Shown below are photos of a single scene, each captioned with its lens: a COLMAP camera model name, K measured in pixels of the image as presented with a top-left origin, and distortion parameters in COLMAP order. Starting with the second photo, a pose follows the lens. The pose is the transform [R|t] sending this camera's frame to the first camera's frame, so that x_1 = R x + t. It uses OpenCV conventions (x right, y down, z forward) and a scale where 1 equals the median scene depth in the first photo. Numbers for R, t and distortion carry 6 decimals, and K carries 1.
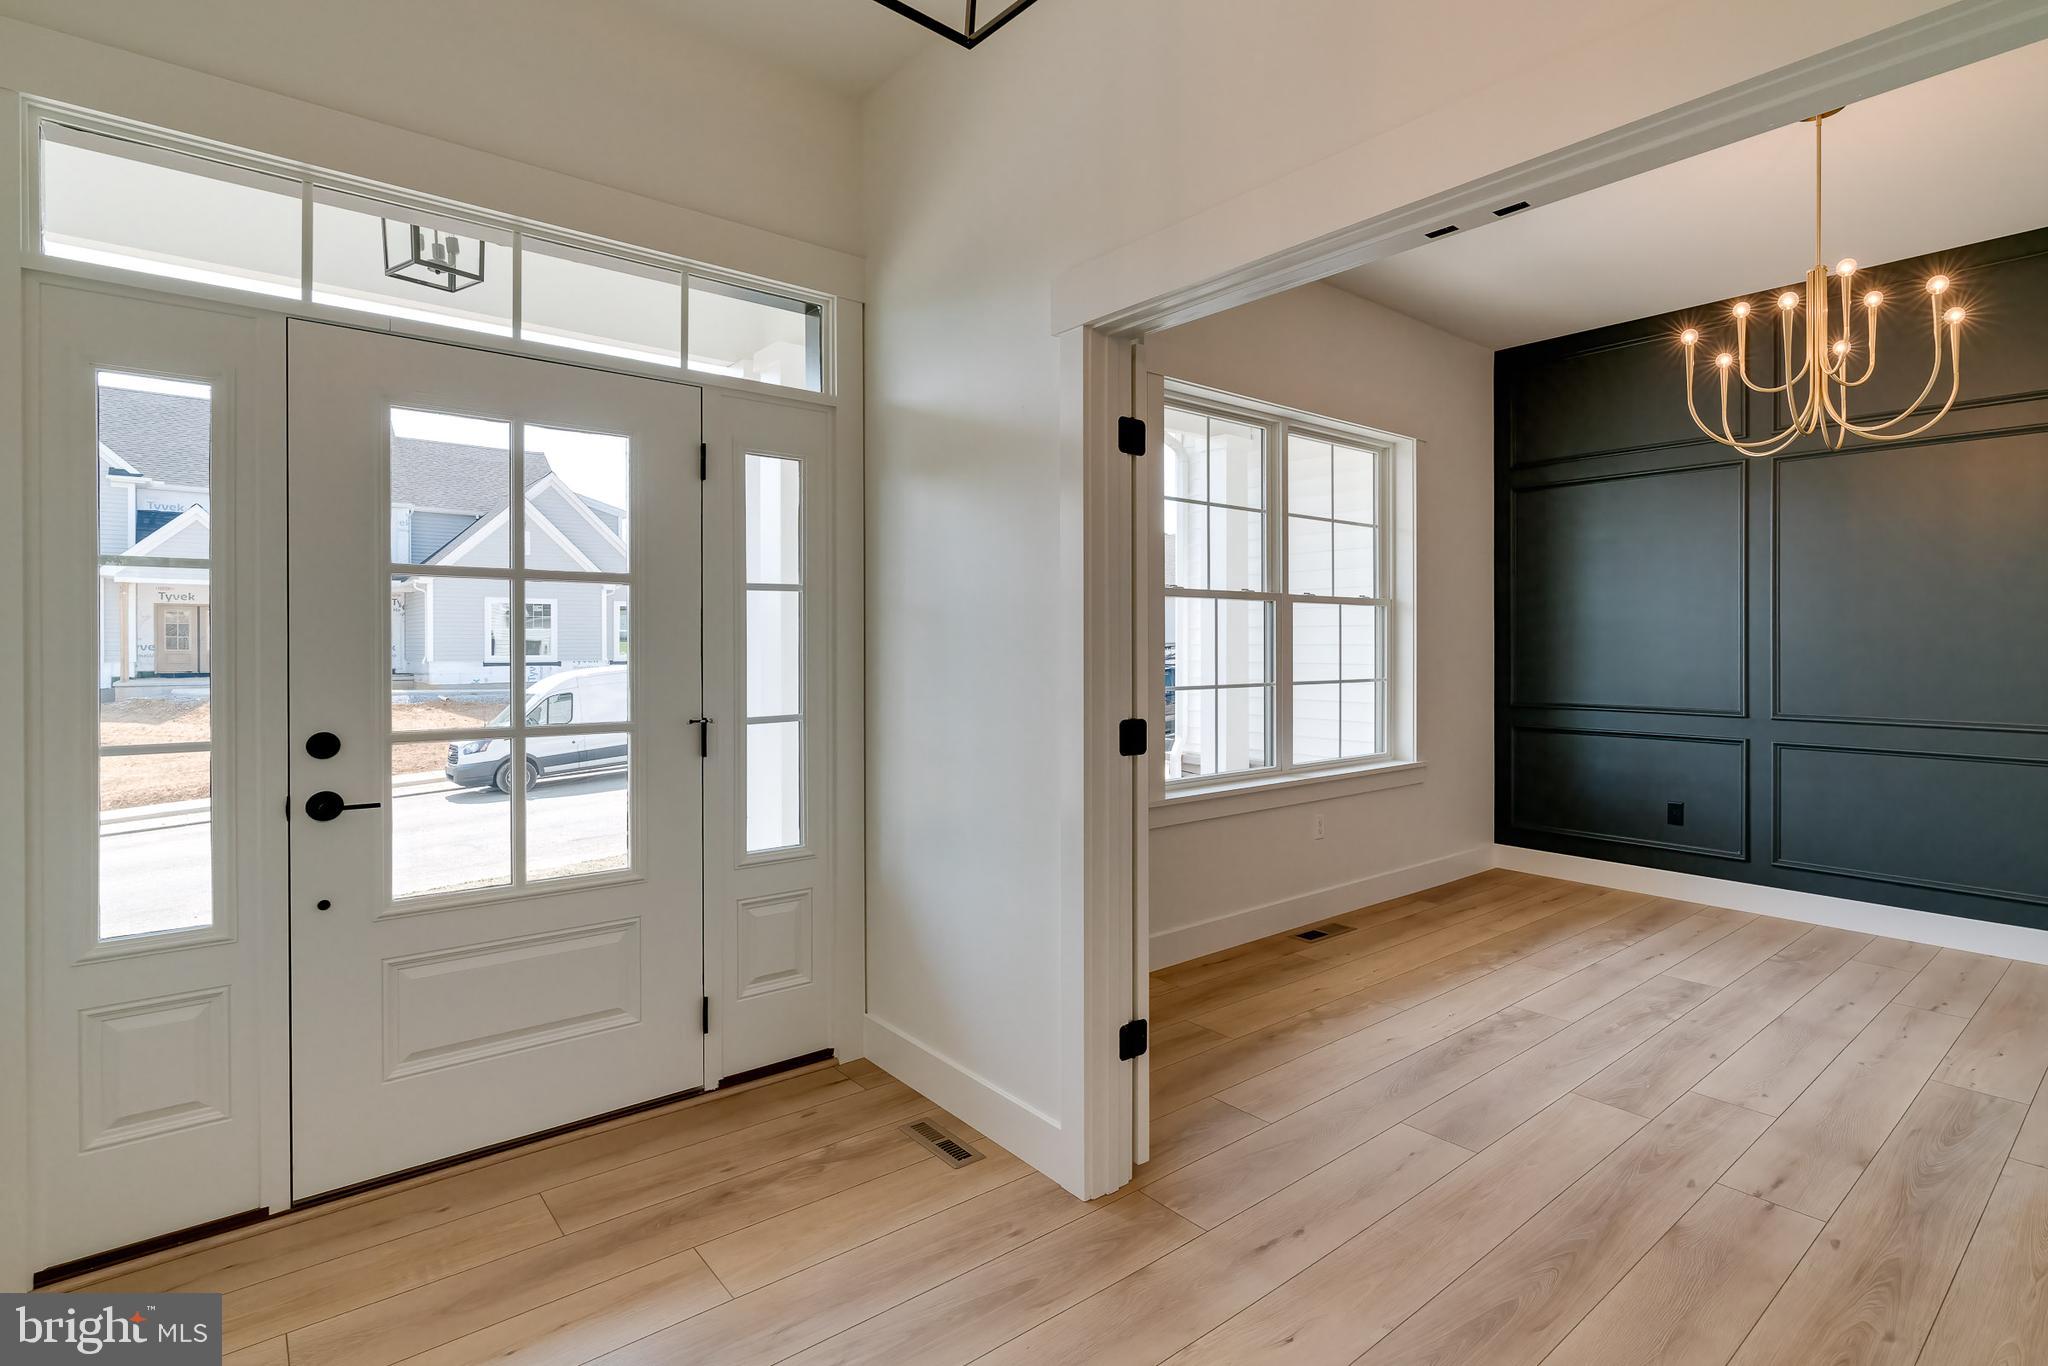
lens RADIAL K [[1108.4, 0, 1026.8], [0, 1108.4, 642.5], [0, 0, 1]] dist [-0.001265, 0.000319]
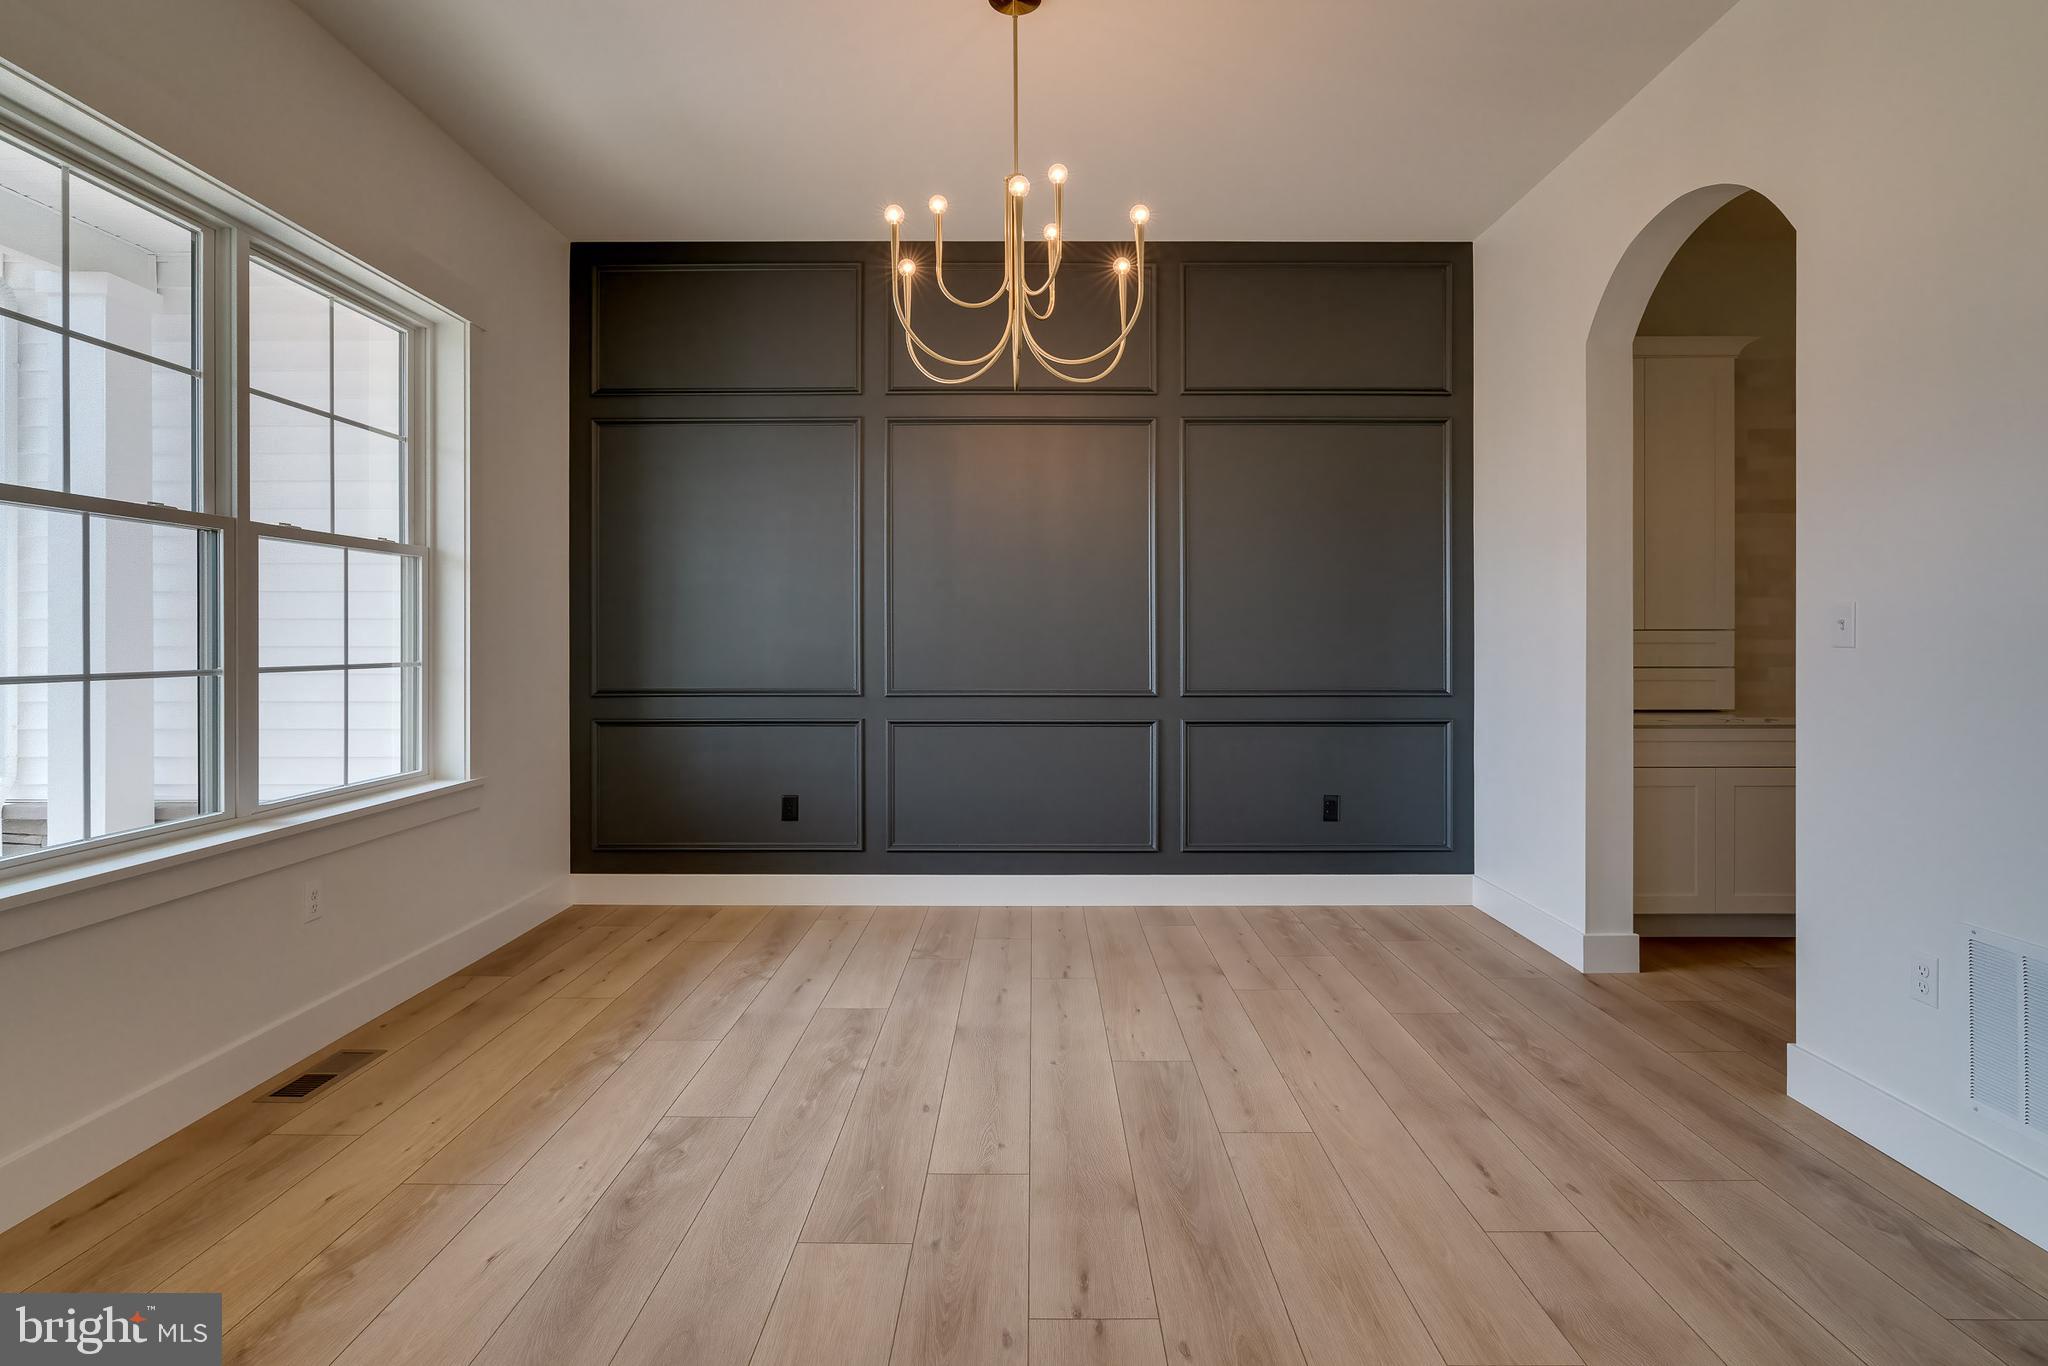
lens RADIAL K [[984.8, 0, 1030.2], [0, 984.8, 652.3], [0, 0, 1]] dist [-0.009520, 0.000868]
pose [[0.587858, 0.001600, 0.808962, 0.060834], [-0.000458, 0.999999, -0.001645, 0.030354], [-0.808964, 0.000596, 0.587858, 0.376587]]
